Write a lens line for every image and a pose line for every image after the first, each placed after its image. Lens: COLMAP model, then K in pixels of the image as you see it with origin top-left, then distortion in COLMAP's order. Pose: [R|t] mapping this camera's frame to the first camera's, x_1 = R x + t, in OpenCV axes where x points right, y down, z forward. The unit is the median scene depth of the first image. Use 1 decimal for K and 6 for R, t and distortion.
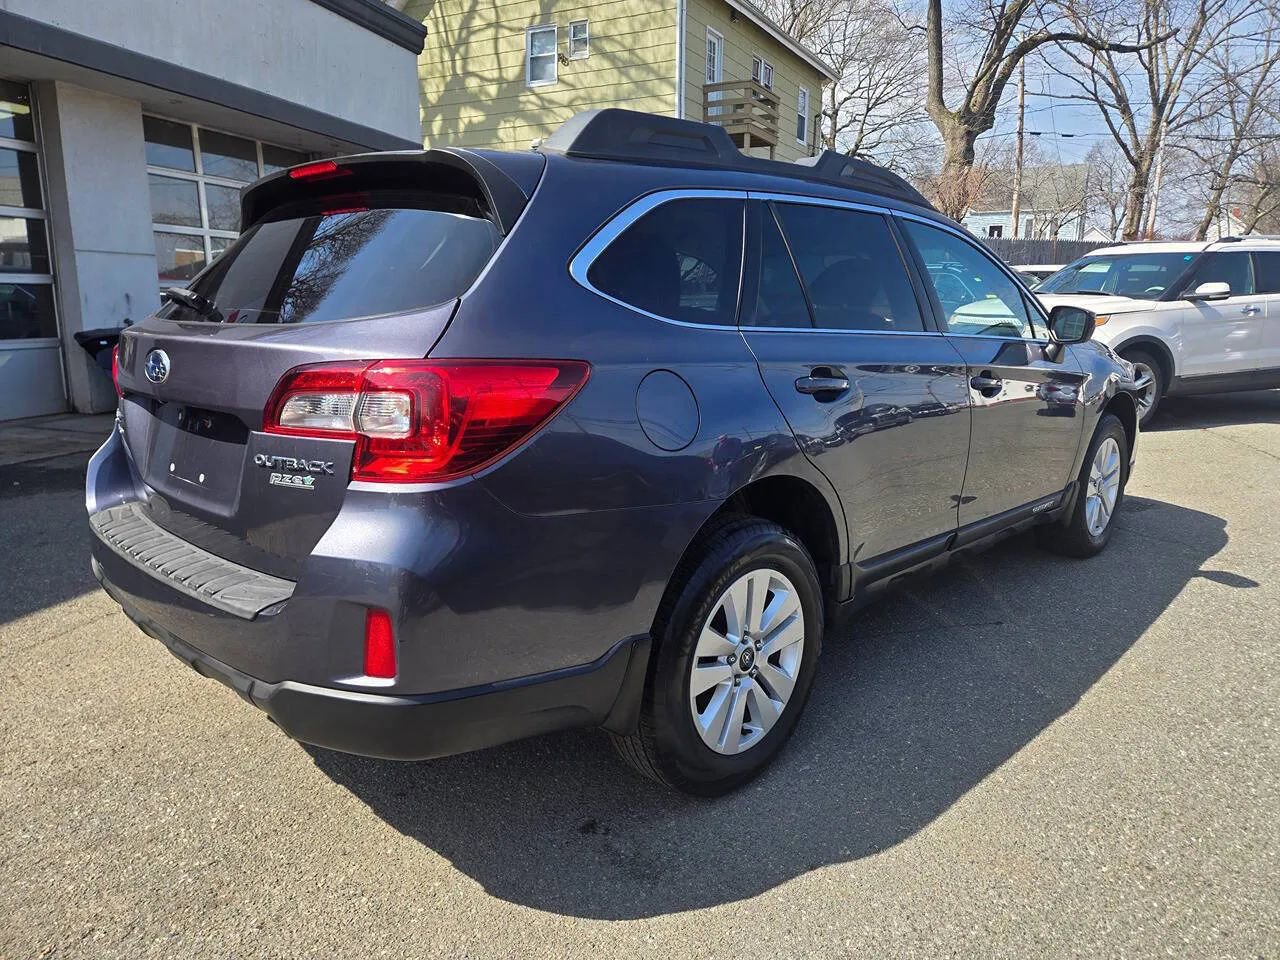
lens RADIAL K [[868.4, 0, 657.0], [0, 868.4, 448.3], [0, 0, 1]] dist [0.075914, -0.062133]
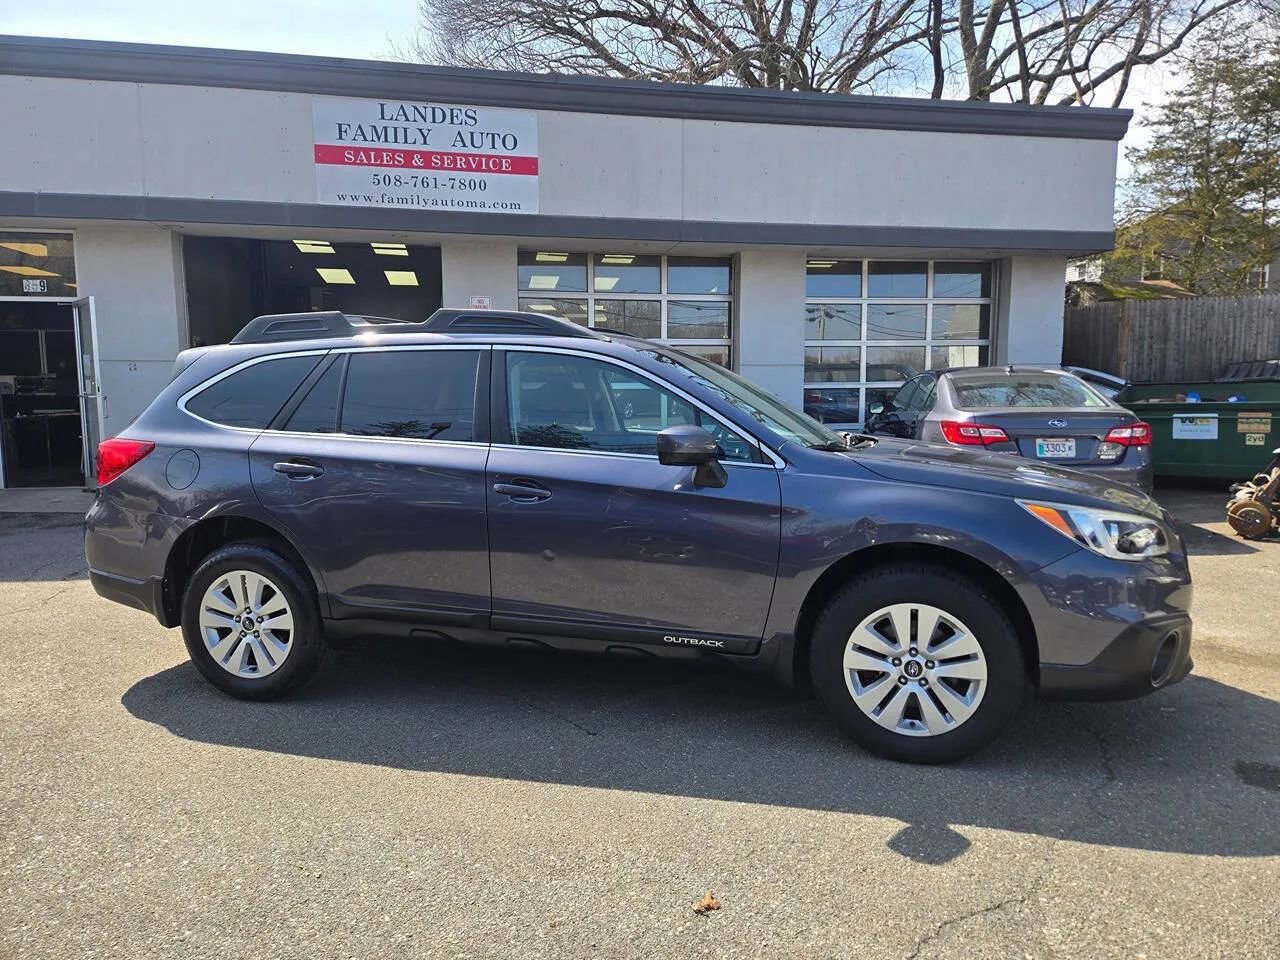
lens RADIAL K [[850.3, 0, 646.1], [0, 850.3, 468.4], [0, 0, 1]] dist [0.071052, -0.058111]
pose [[0.465197, 0.076207, -0.881921, 1.283409], [-0.140340, 0.990036, 0.011523, -0.124600], [0.874012, 0.118408, 0.471257, 0.565765]]
